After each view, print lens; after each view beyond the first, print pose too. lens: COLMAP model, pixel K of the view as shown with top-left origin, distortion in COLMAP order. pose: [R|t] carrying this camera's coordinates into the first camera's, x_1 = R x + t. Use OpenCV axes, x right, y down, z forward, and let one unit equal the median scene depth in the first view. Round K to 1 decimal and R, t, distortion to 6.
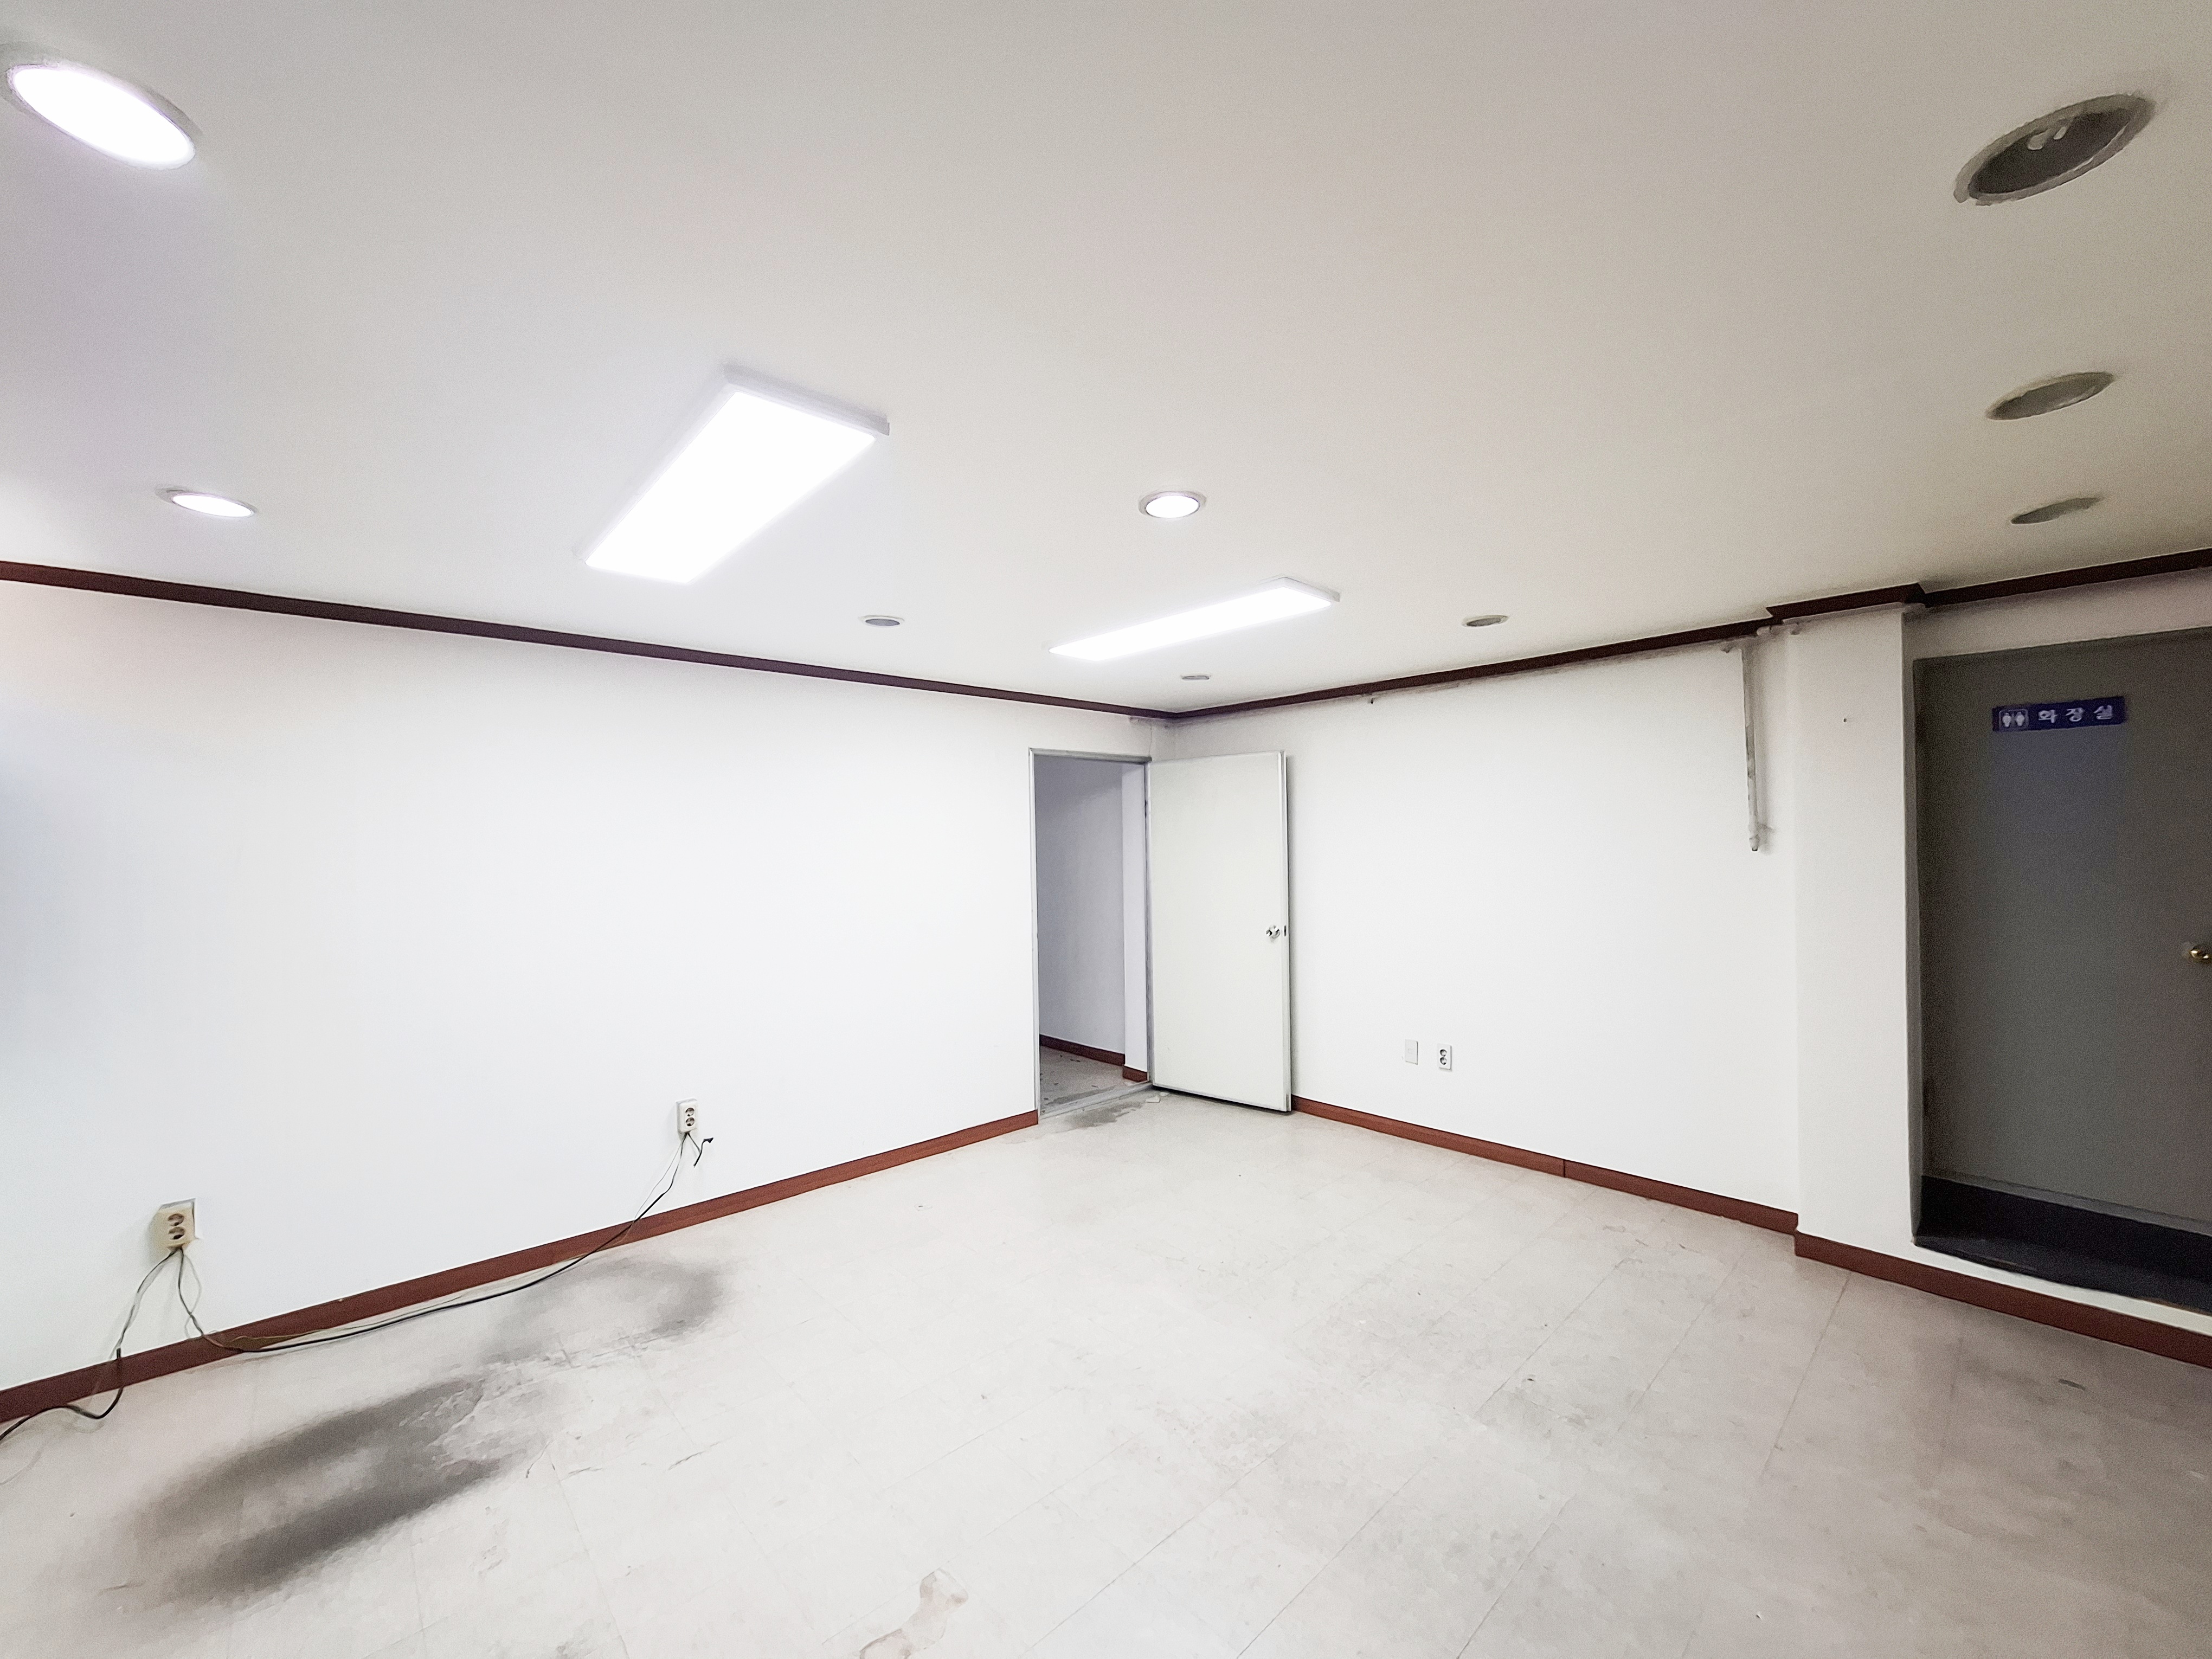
lens RADIAL K [[873.4, 0, 1106.0], [0, 873.4, 829.5], [0, 0, 1]] dist [-0.001985, 0.000179]
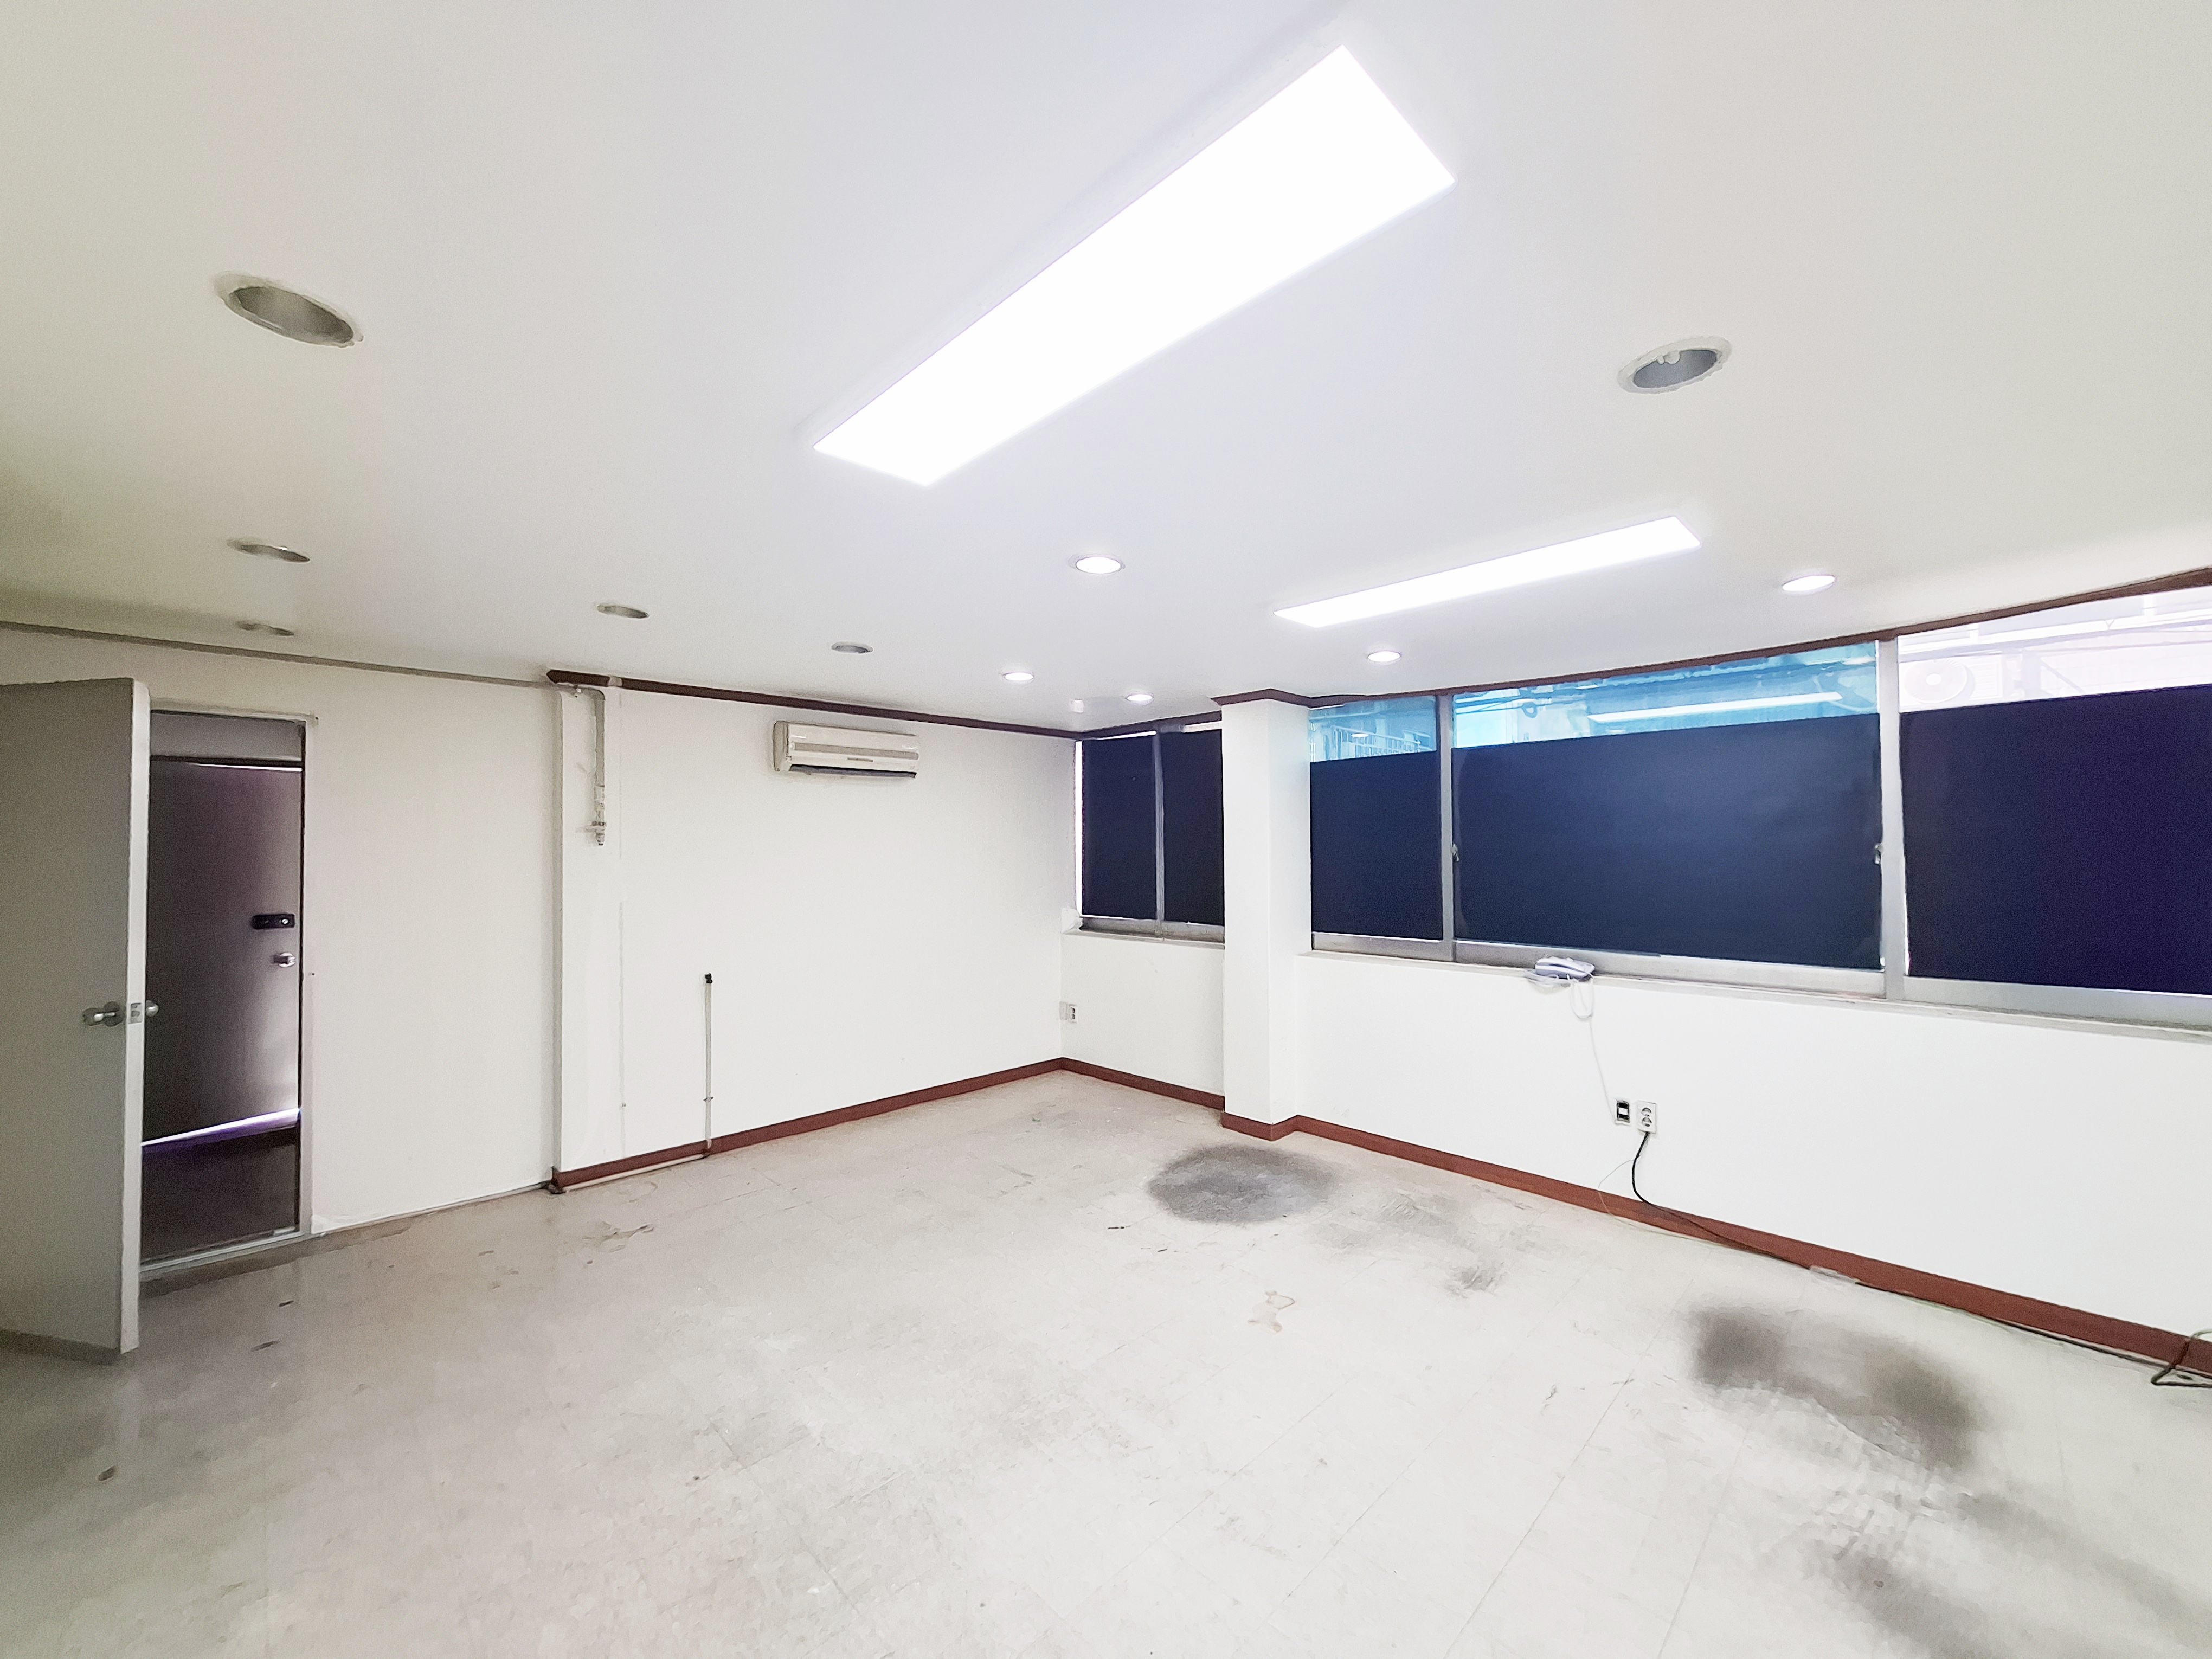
lens RADIAL K [[869.6, 0, 1097.0], [0, 869.6, 832.3], [0, 0, 1]] dist [-0.002645, 0.000125]
pose [[-0.999347, 0.020164, -0.029968, 0.090162], [0.021251, 0.999111, -0.036410, 0.027954], [0.029207, -0.037023, -0.998887, 1.637895]]
